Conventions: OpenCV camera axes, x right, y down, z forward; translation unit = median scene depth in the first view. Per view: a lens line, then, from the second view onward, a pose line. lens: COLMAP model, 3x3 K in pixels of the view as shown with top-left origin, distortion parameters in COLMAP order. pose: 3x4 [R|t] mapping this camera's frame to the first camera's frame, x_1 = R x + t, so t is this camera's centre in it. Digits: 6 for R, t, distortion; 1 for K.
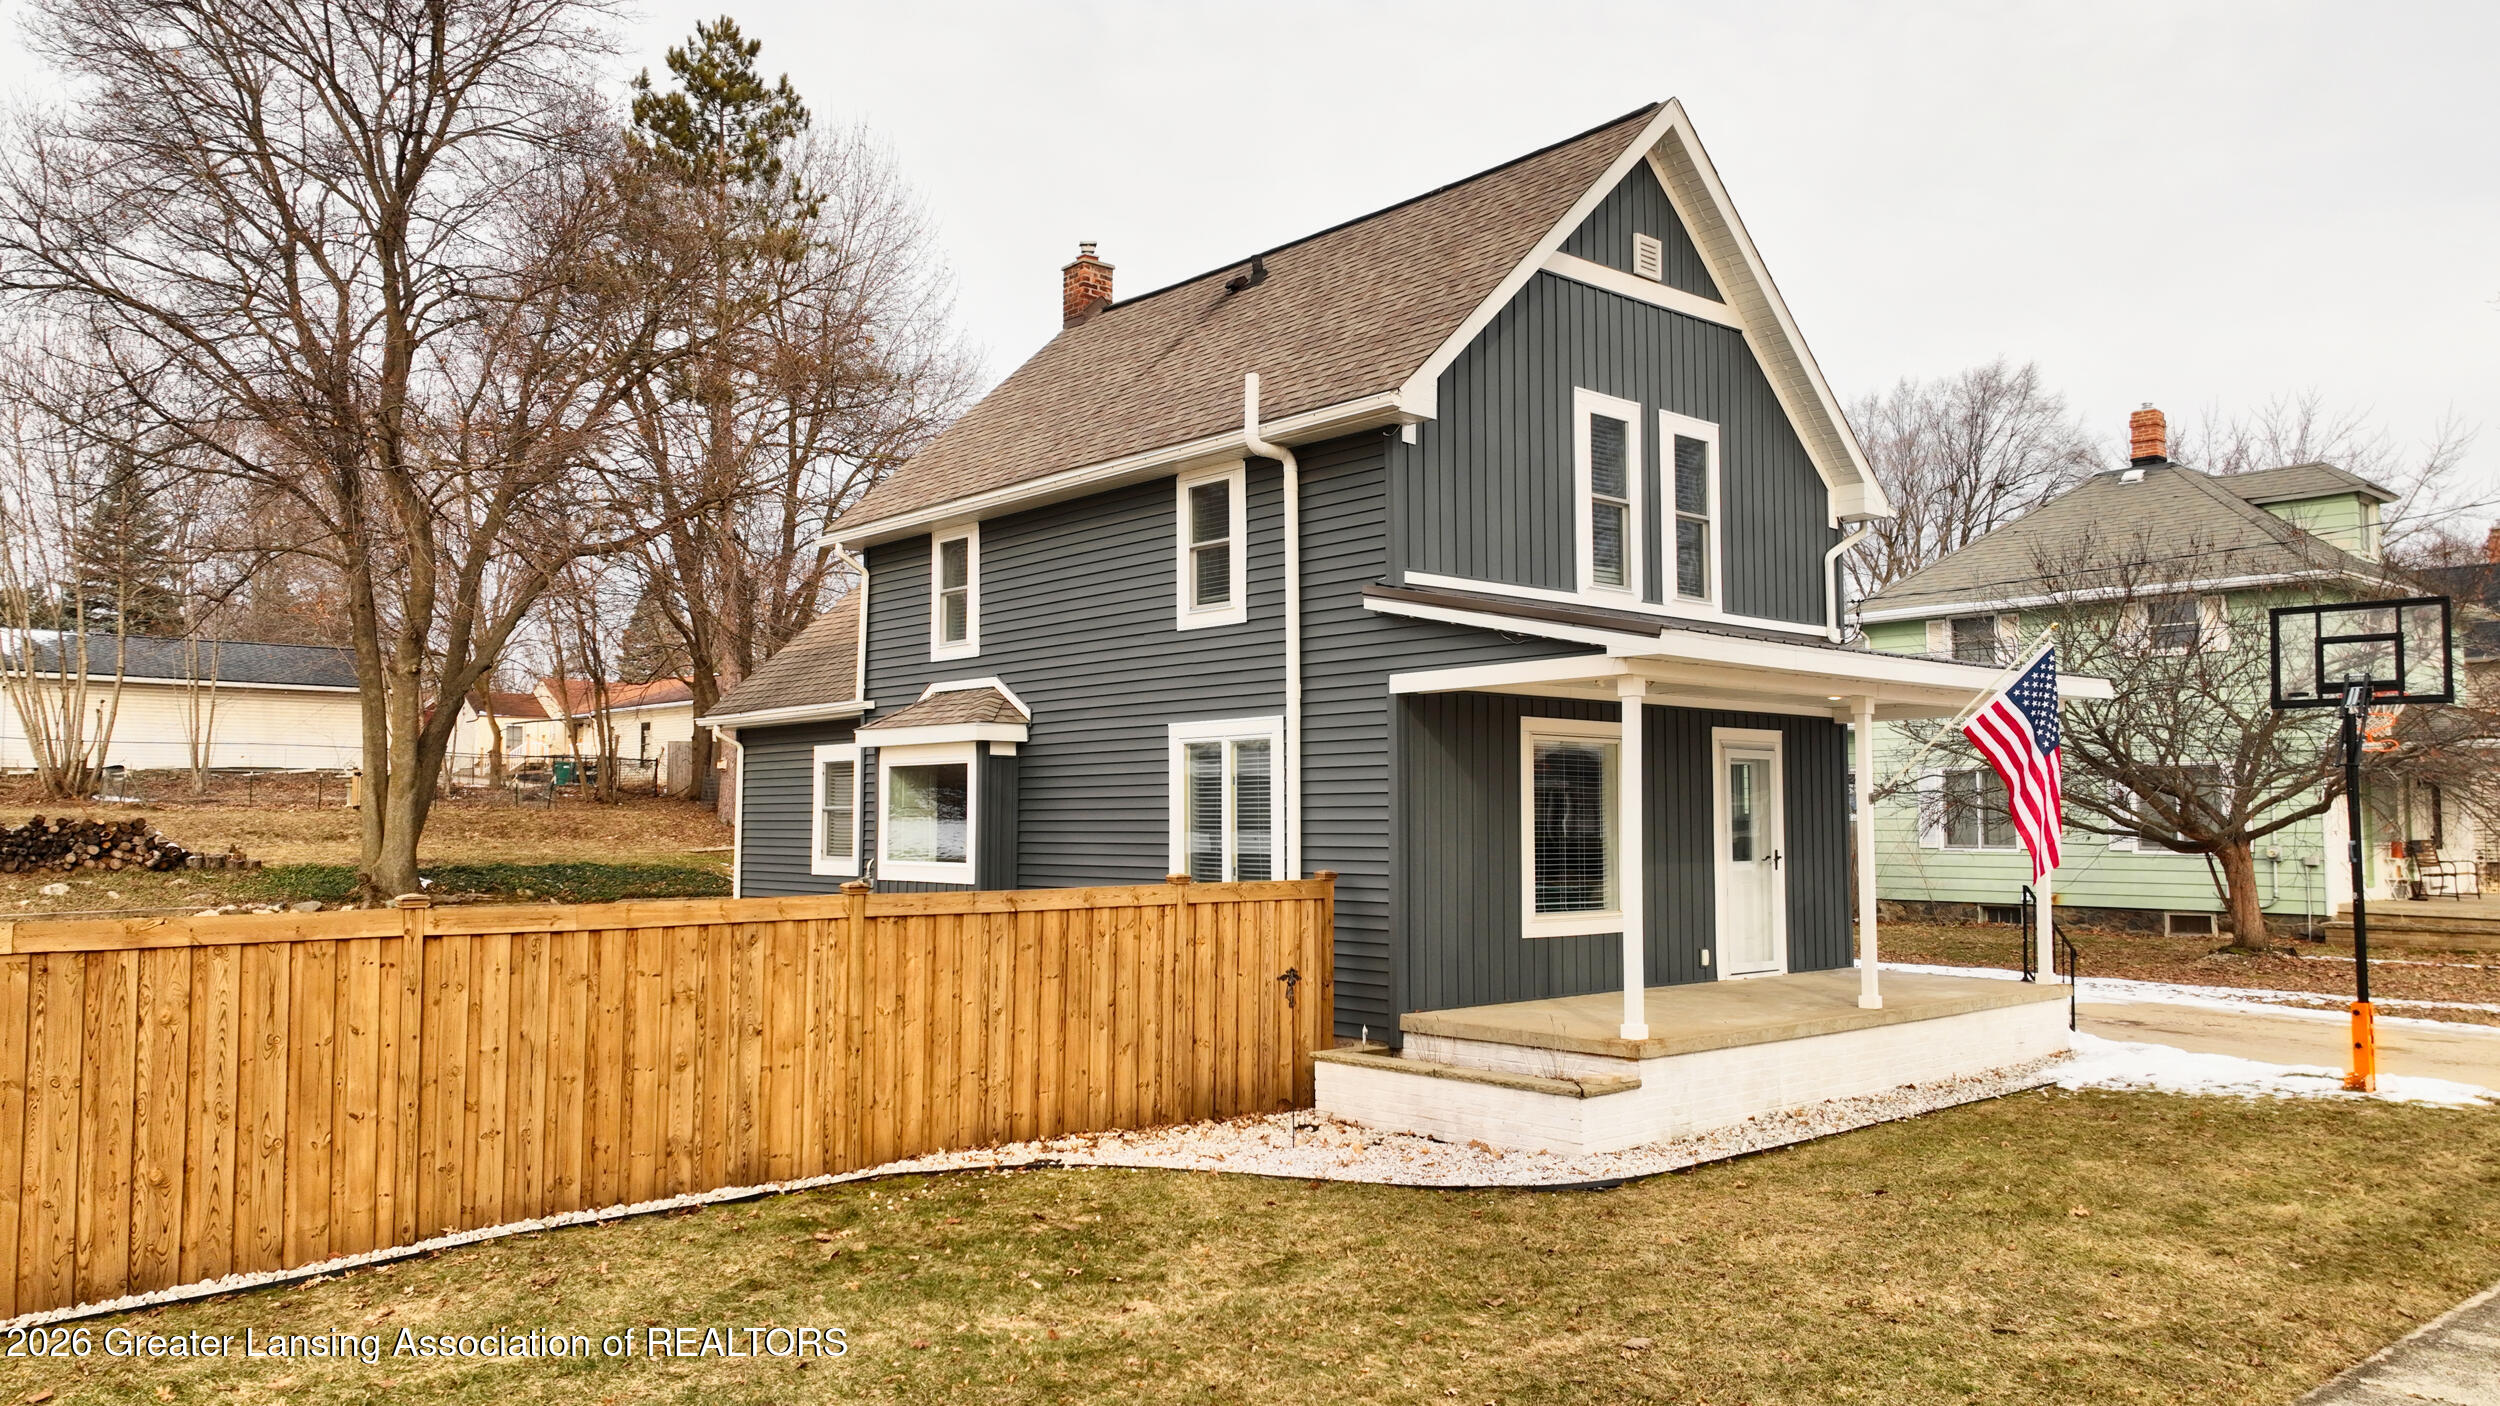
lens RADIAL K [[1764.9, 0, 1245.7], [0, 1764.9, 705.2], [0, 0, 1]] dist [0.001061, 0.001755]
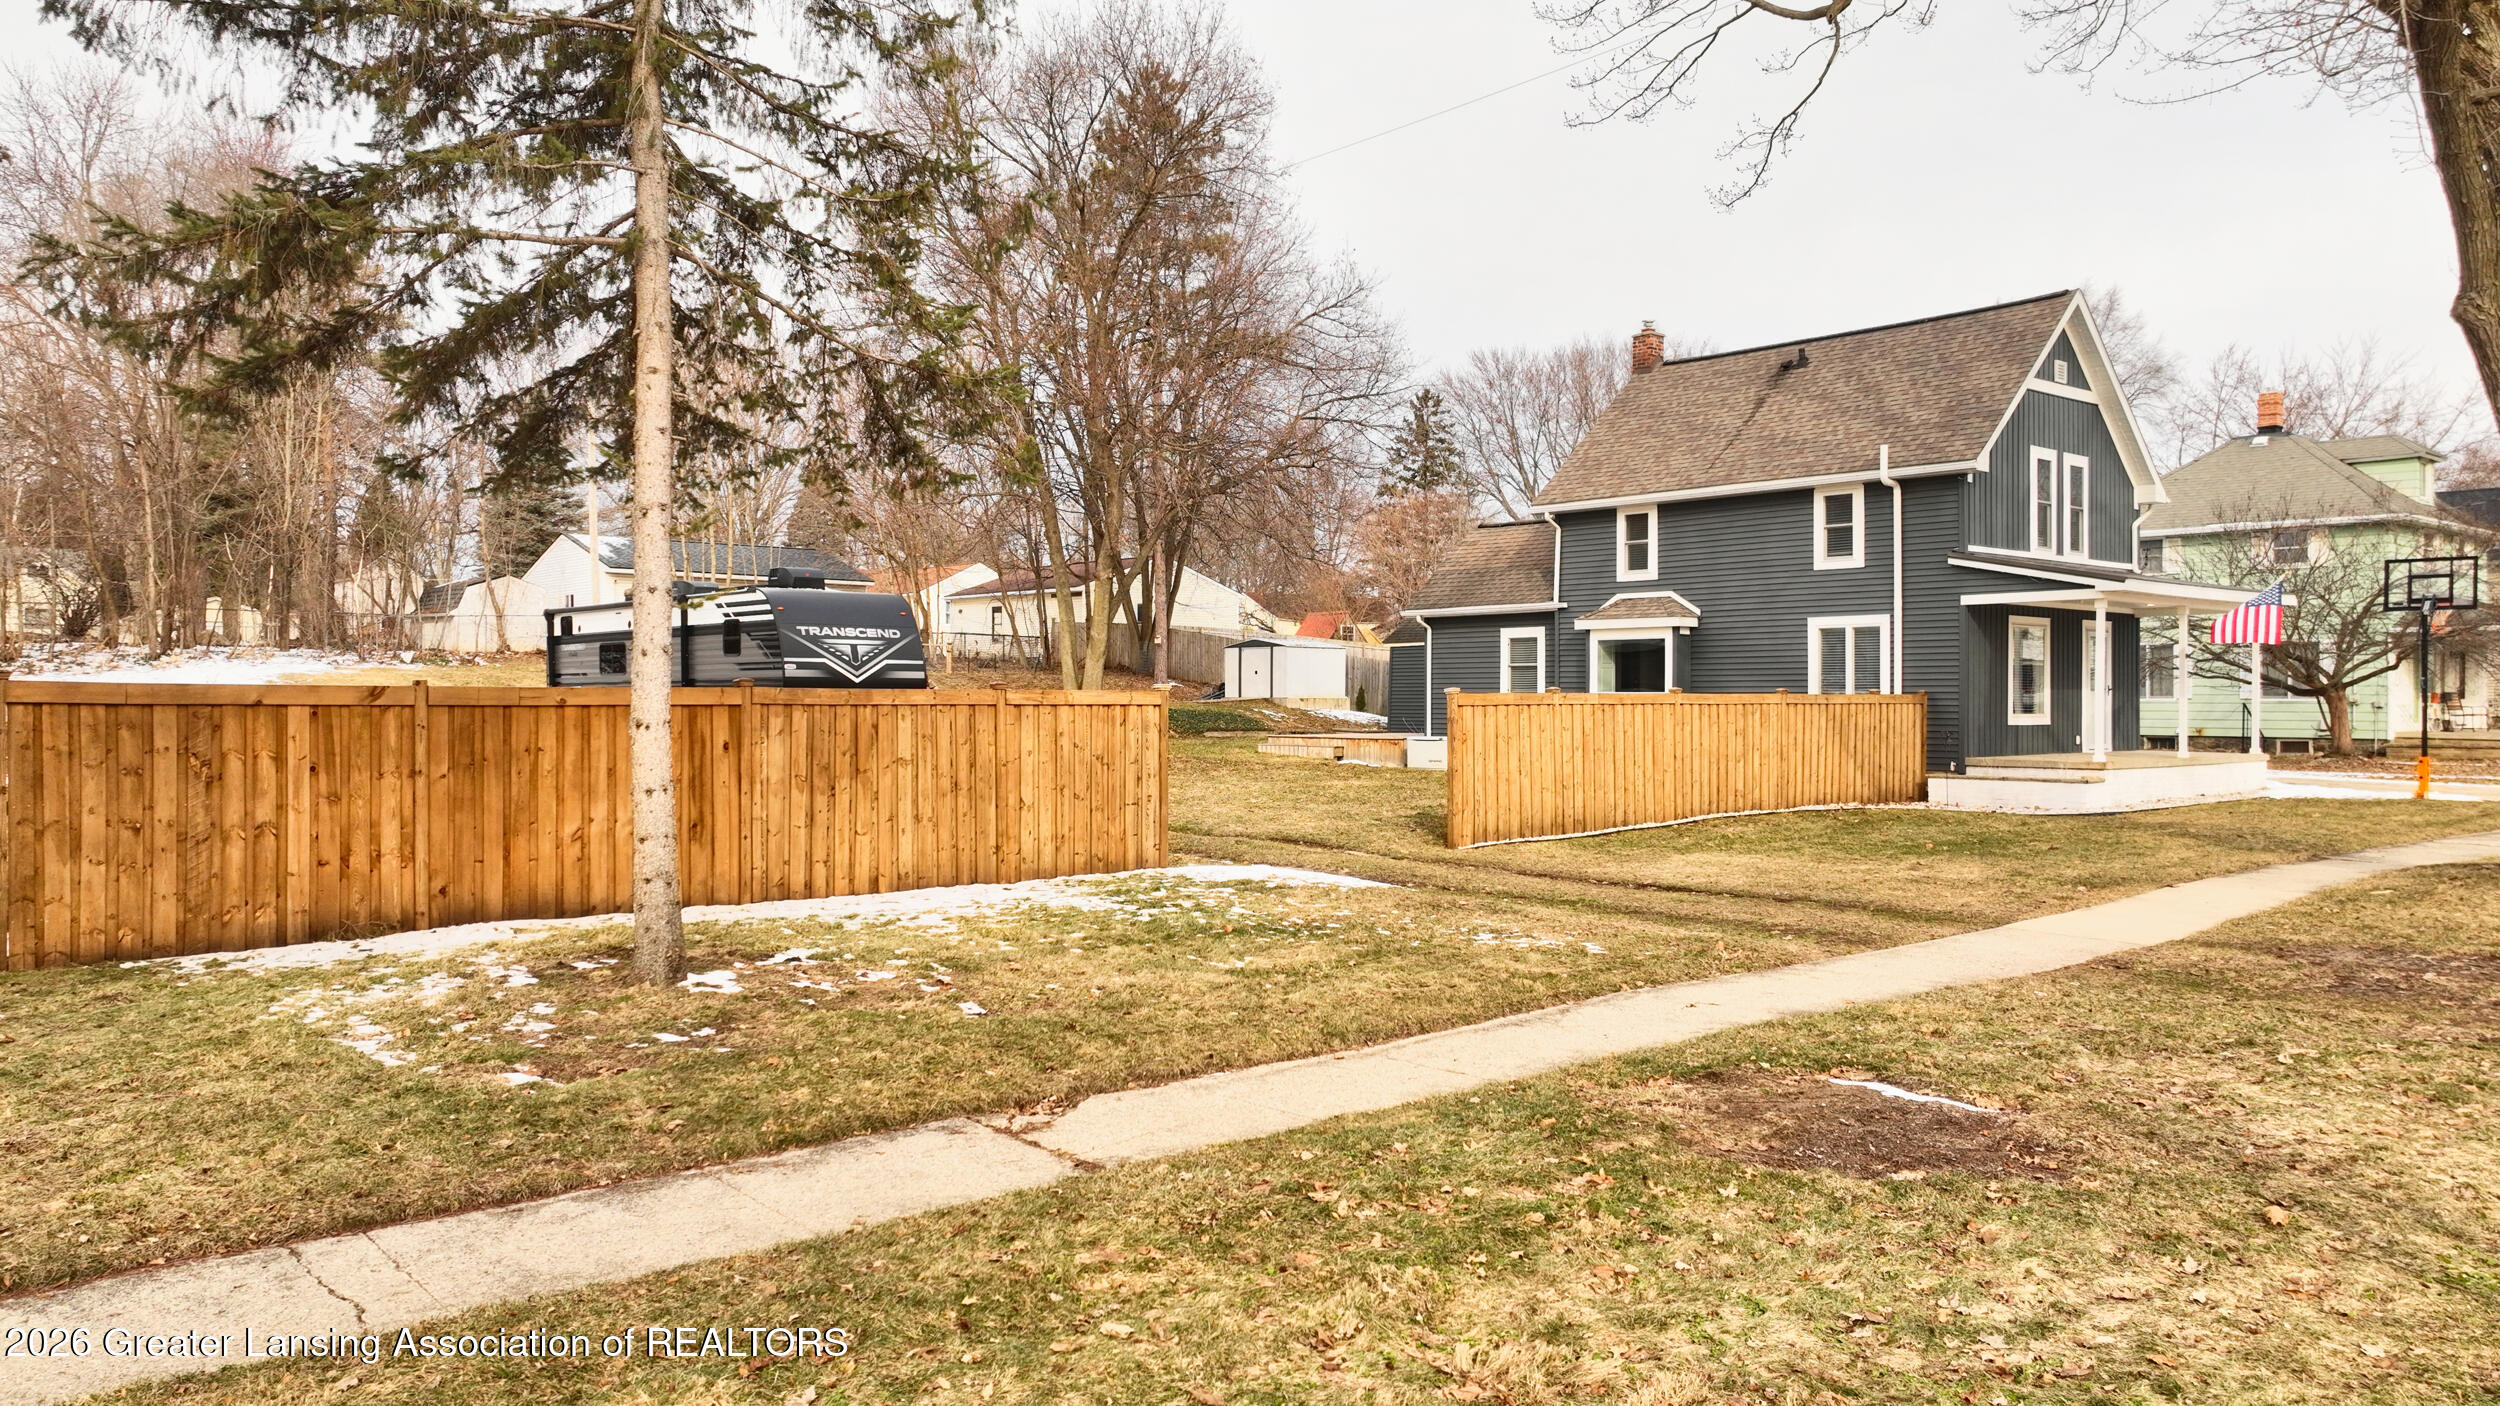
lens RADIAL K [[1734.3, 0, 1252.2], [0, 1734.3, 706.0], [0, 0, 1]] dist [-0.003996, 0.003750]
pose [[0.999890, 0.001736, -0.014714, -0.603011], [-0.000705, 0.997562, 0.069785, -0.024864], [0.014799, -0.069767, 0.997454, -0.880531]]
